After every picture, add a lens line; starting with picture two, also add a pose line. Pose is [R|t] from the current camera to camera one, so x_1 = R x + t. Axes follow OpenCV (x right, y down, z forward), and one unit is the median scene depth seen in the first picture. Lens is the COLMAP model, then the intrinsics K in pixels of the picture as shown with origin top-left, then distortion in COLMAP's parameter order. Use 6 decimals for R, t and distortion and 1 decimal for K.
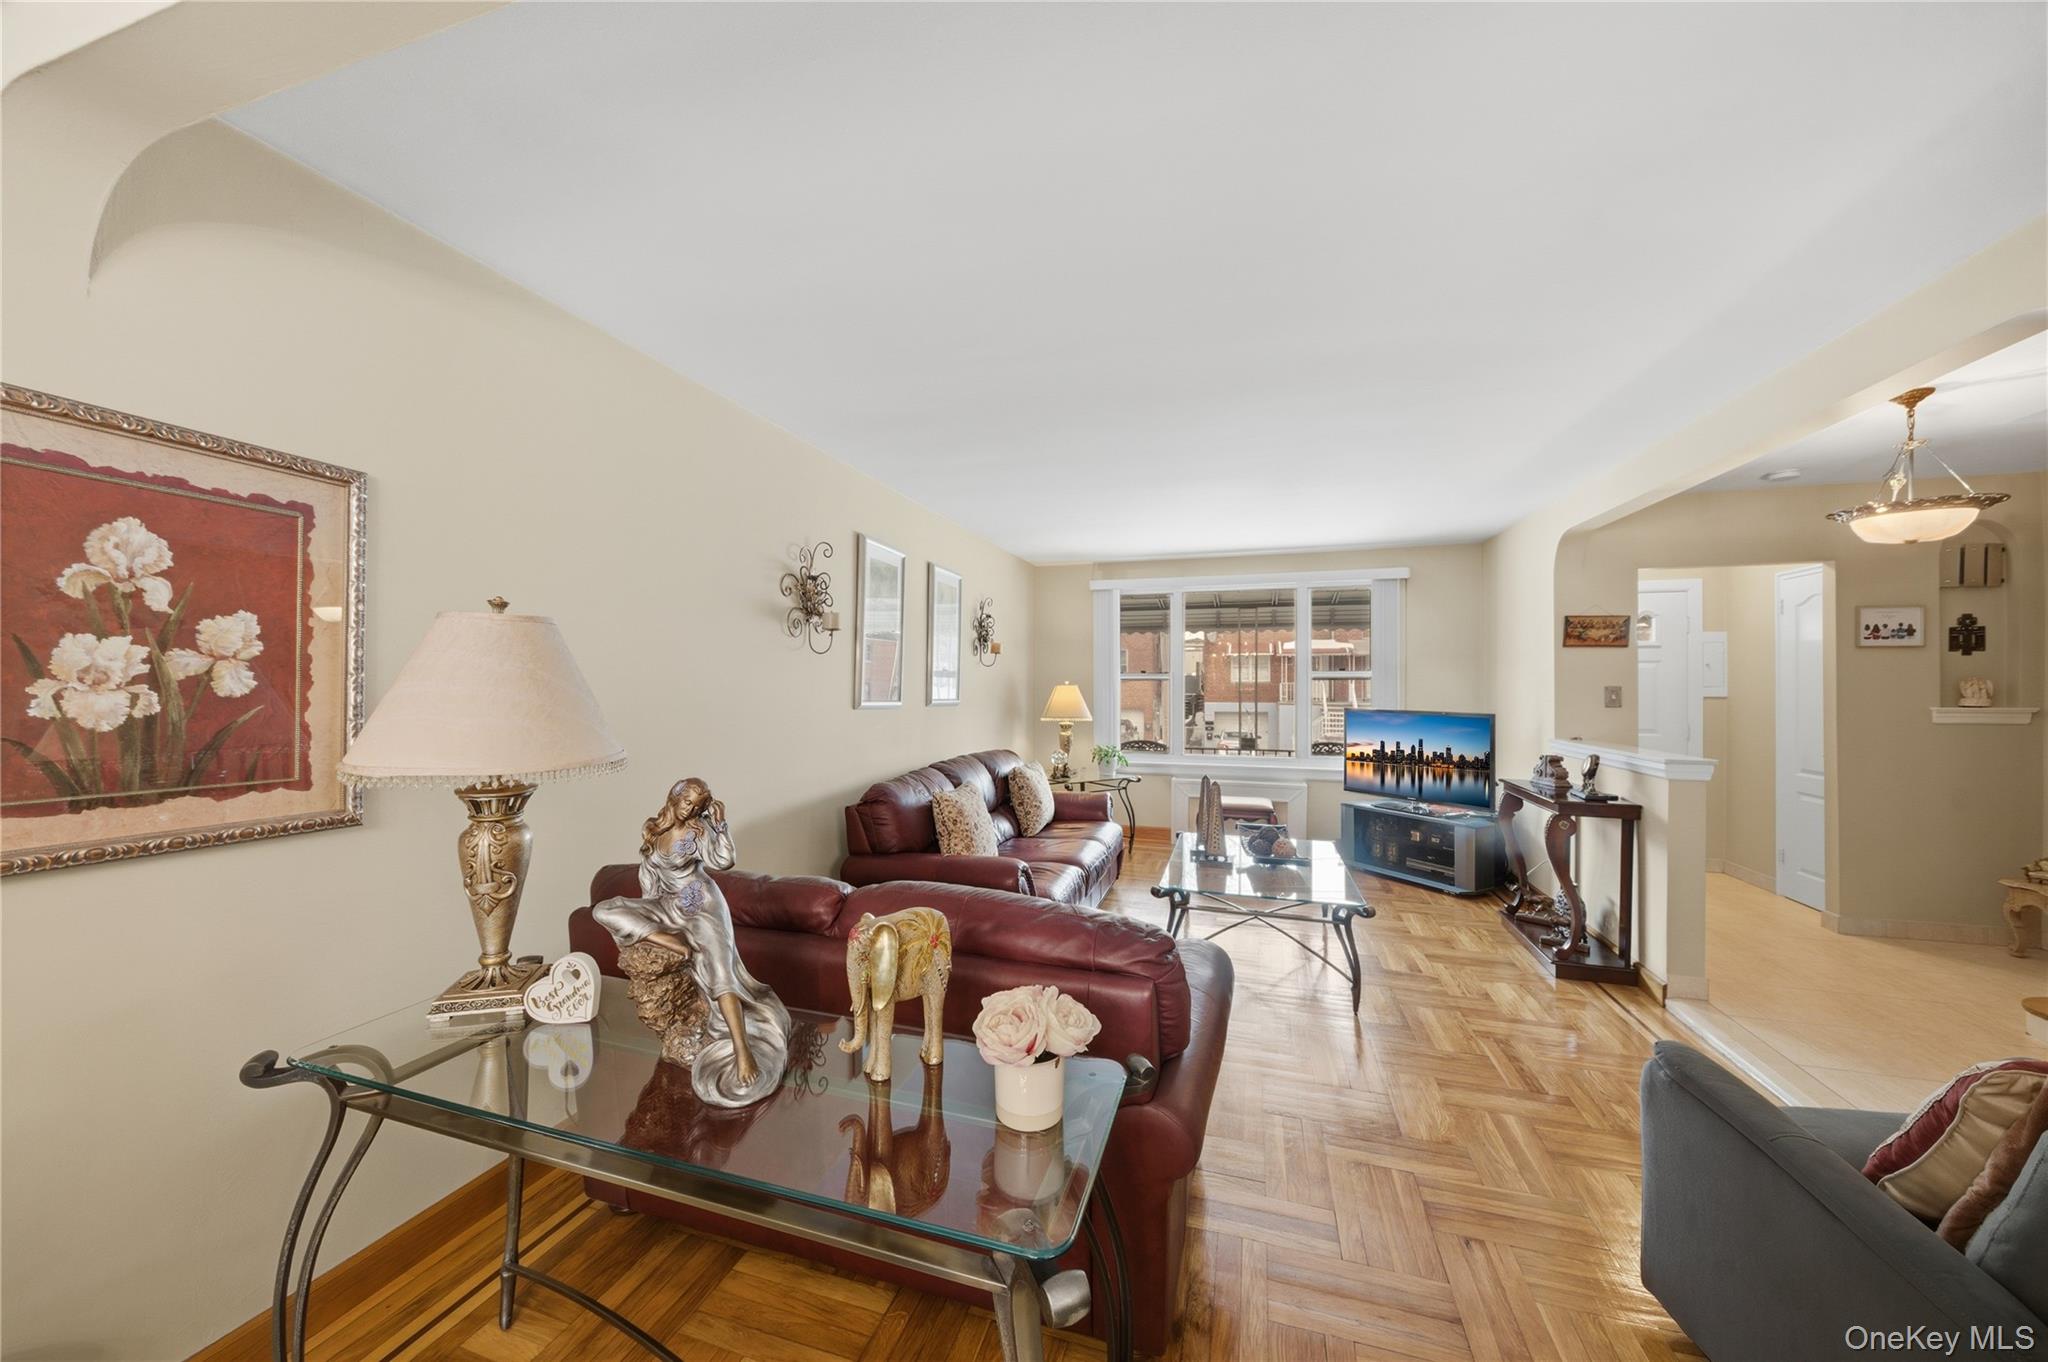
lens RADIAL K [[817.6, 0, 969.5], [0, 817.6, 670.5], [0, 0, 1]] dist [-0.017624, -0.000158]
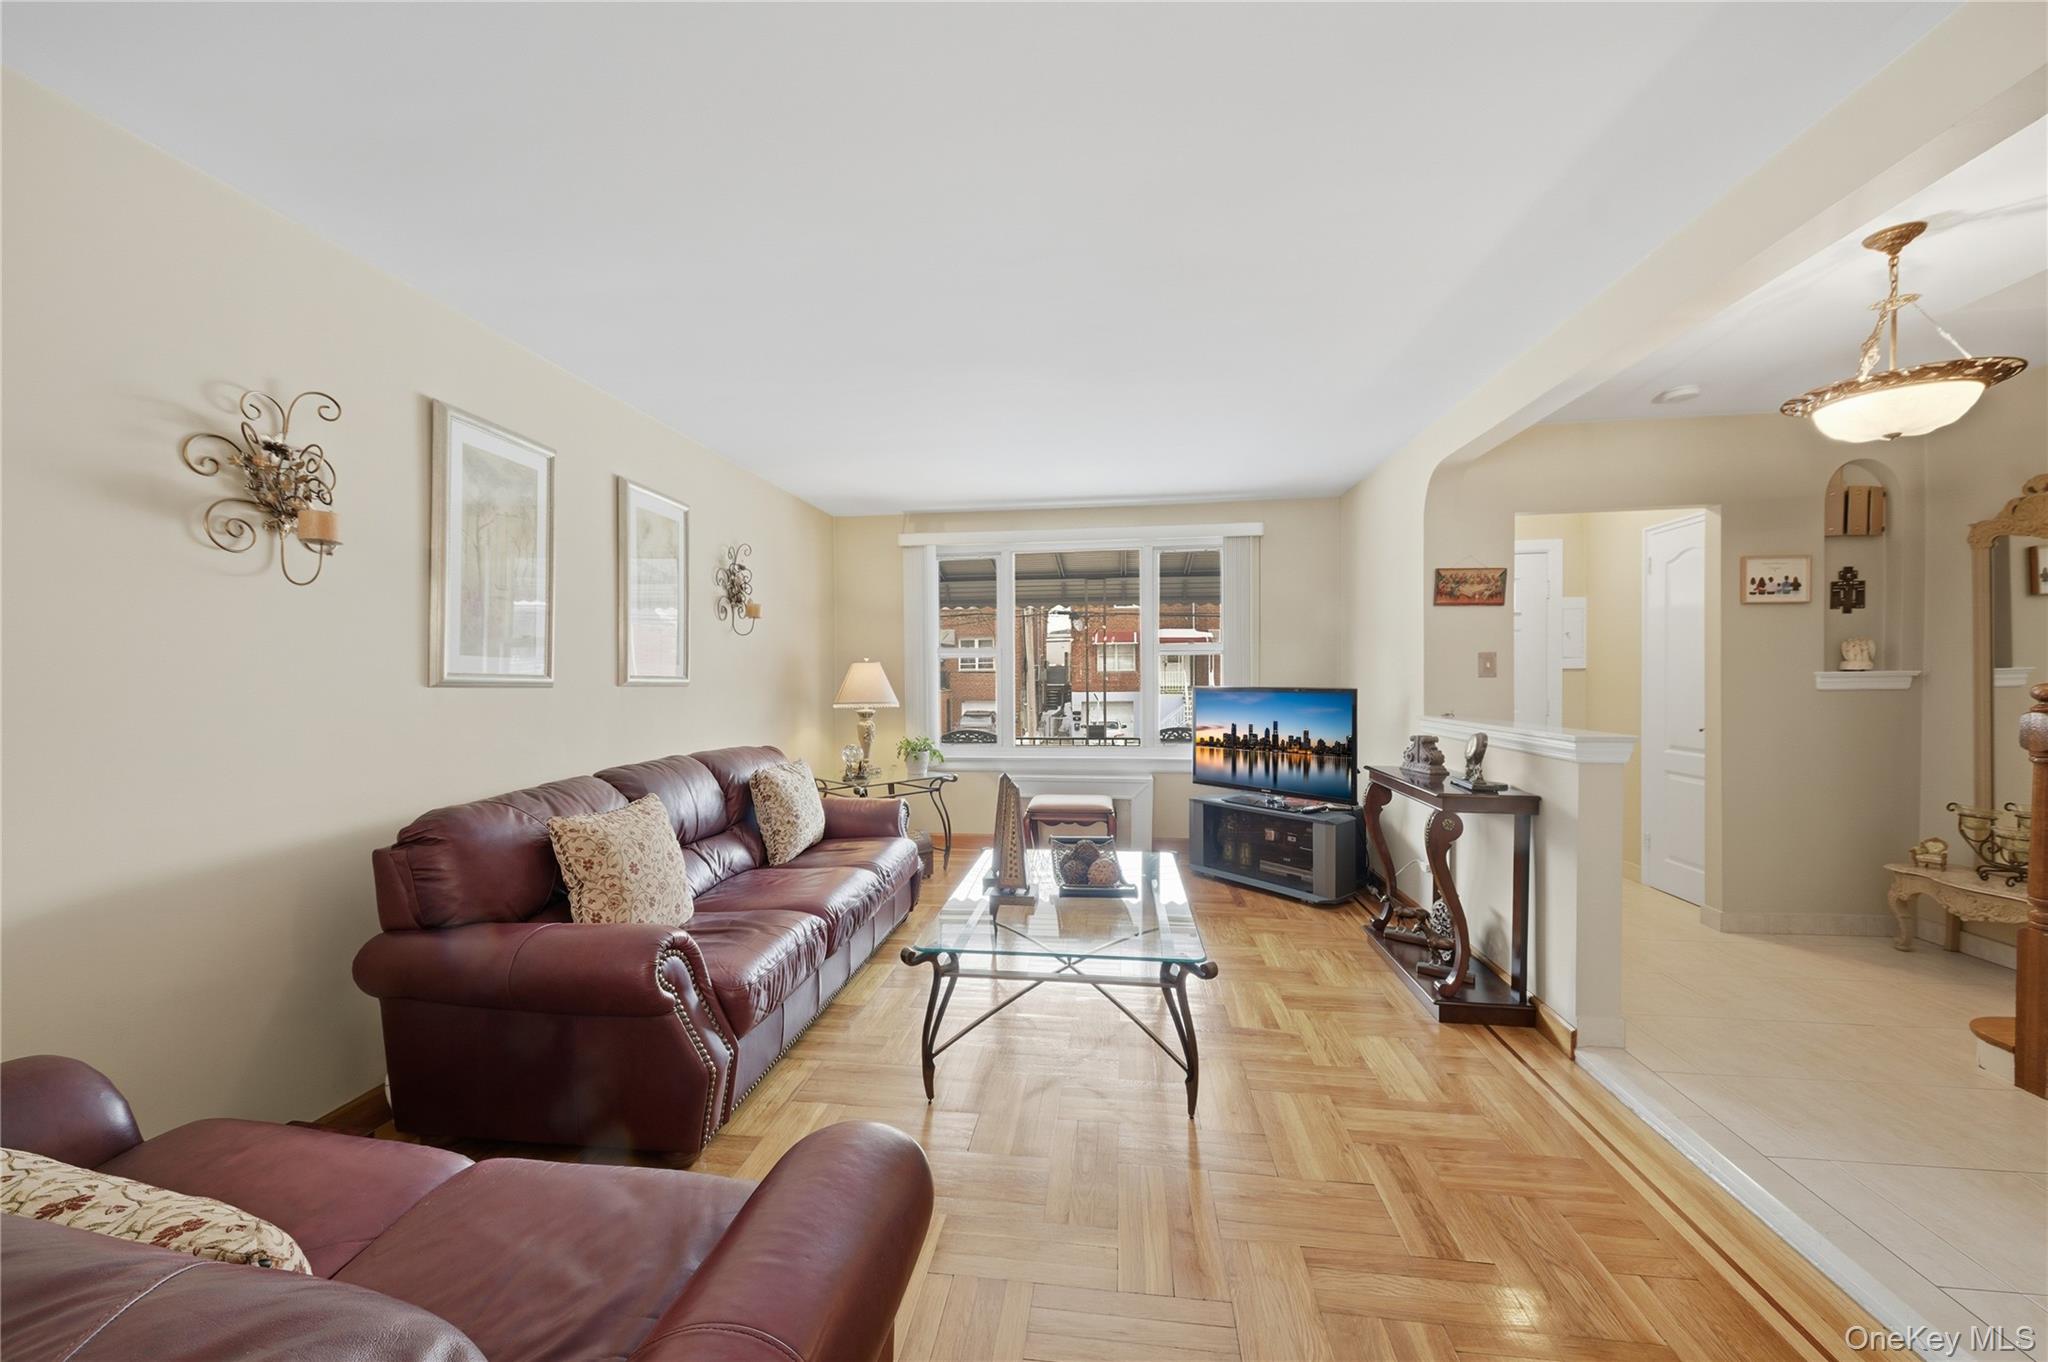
lens RADIAL K [[812.8, 0, 1024.0], [0, 812.8, 681.0], [0, 0, 1]] dist [-0.000709, -0.000278]
pose [[0.978383, -0.010729, 0.206520, 0.157531], [0.006827, 0.999785, 0.019598, 0.031252], [-0.206686, -0.017764, 0.978246, 0.287536]]
